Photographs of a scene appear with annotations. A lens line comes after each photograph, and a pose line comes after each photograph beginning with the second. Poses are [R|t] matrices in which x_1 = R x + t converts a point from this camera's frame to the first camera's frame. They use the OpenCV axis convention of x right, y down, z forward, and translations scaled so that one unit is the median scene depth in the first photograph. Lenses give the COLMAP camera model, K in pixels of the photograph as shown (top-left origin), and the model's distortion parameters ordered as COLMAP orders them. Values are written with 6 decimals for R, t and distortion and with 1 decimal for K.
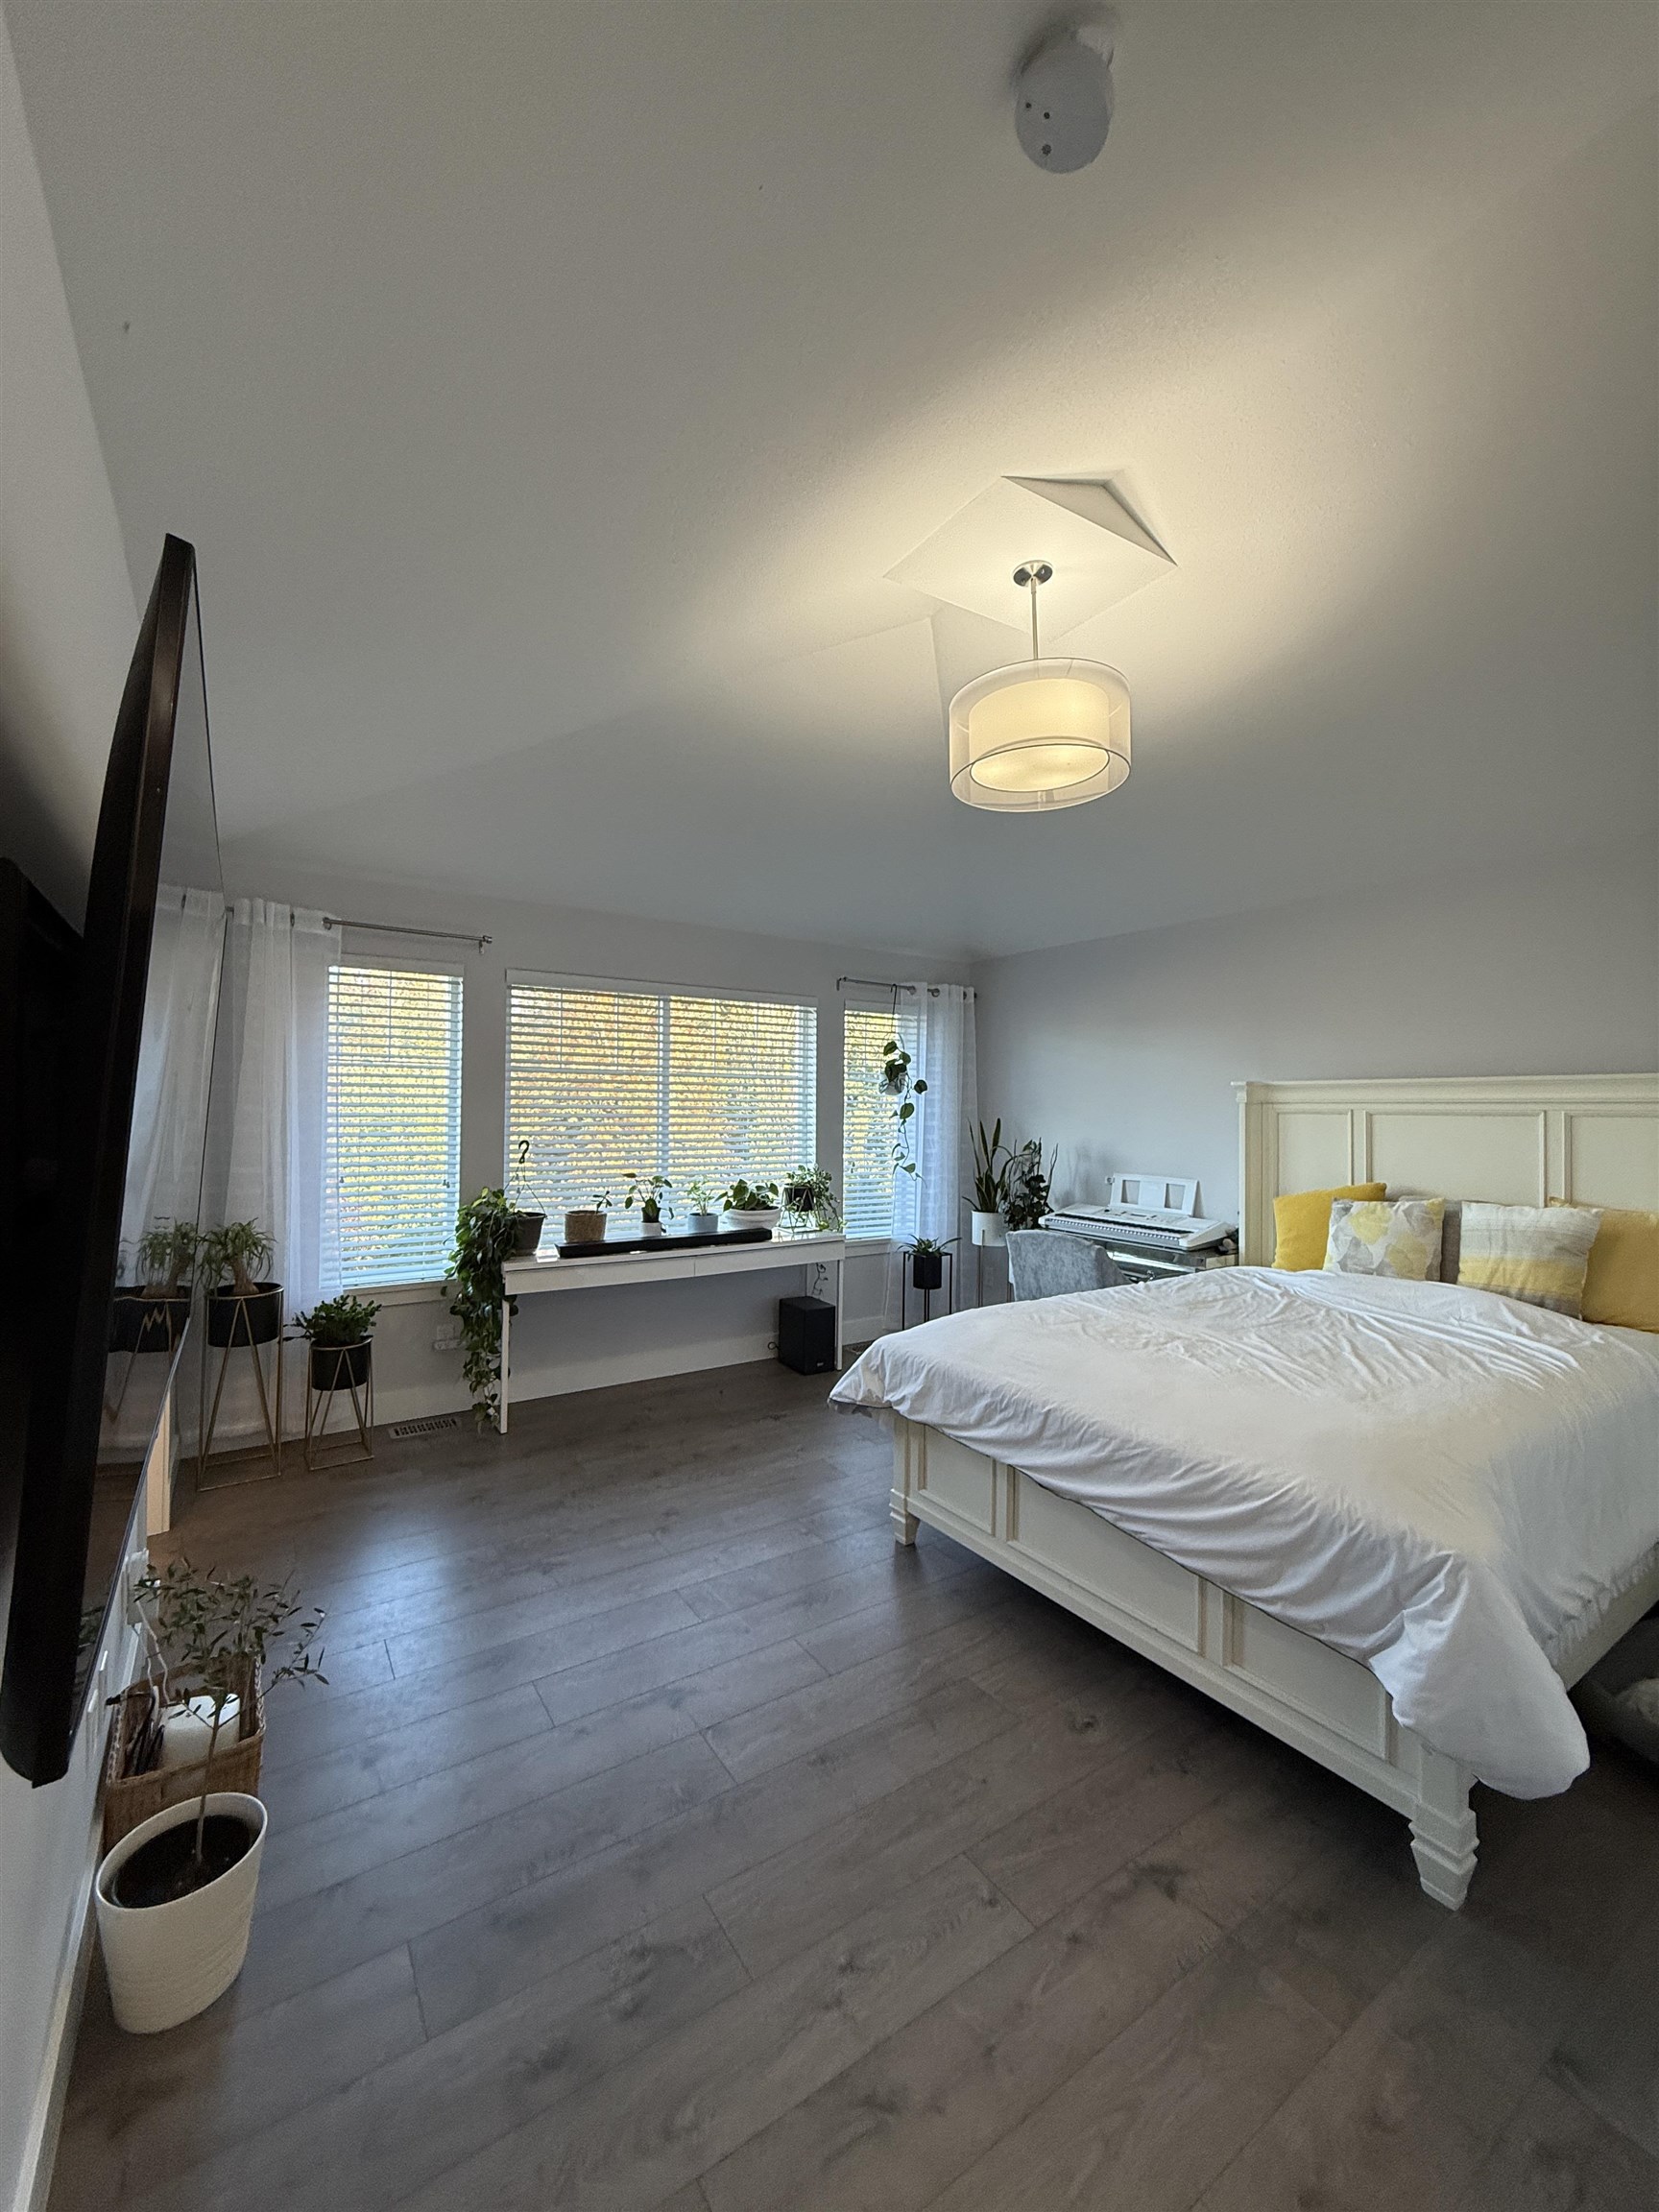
lens RADIAL K [[878.0, 0, 829.1], [0, 878.0, 1100.2], [0, 0, 1]] dist [-0.000569, -0.000369]
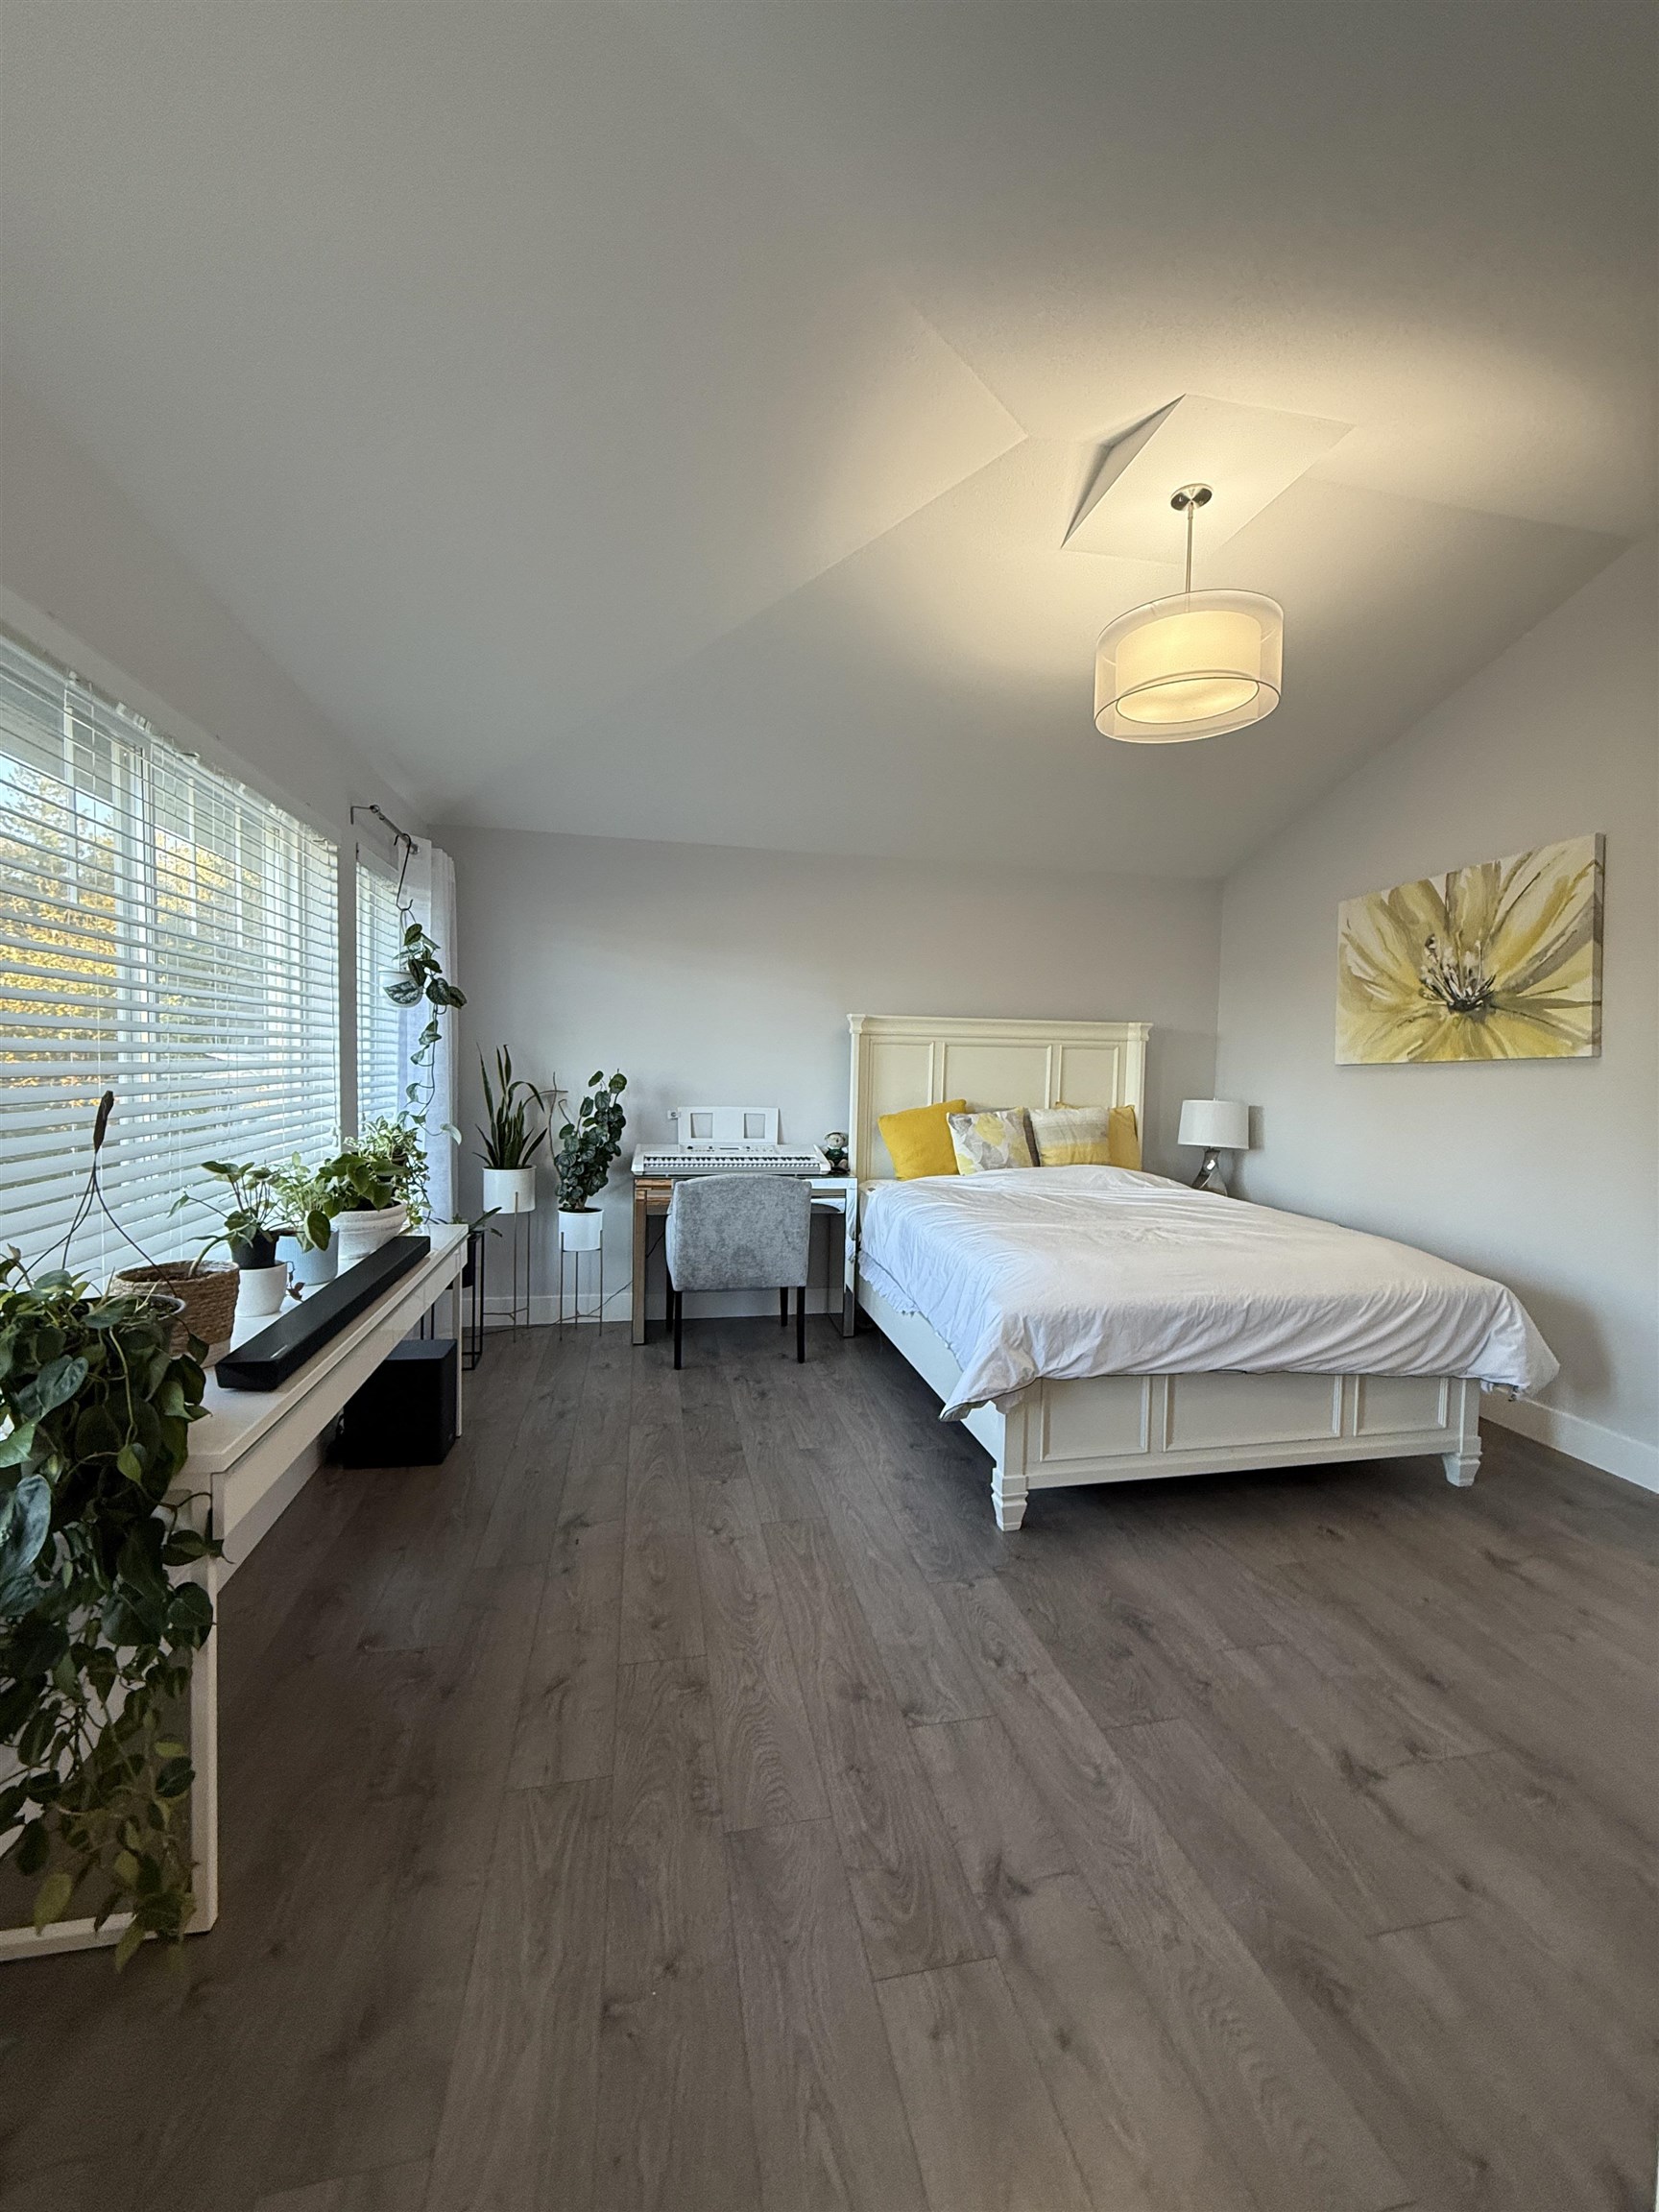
lens RADIAL K [[878.0, 0, 829.1], [0, 878.0, 1100.2], [0, 0, 1]] dist [-0.000569, -0.000369]
pose [[0.373688, -0.044781, 0.926473, -0.763013], [-0.024962, 0.997987, 0.058306, 0.031339], [-0.927219, -0.044915, 0.371818, 0.851494]]
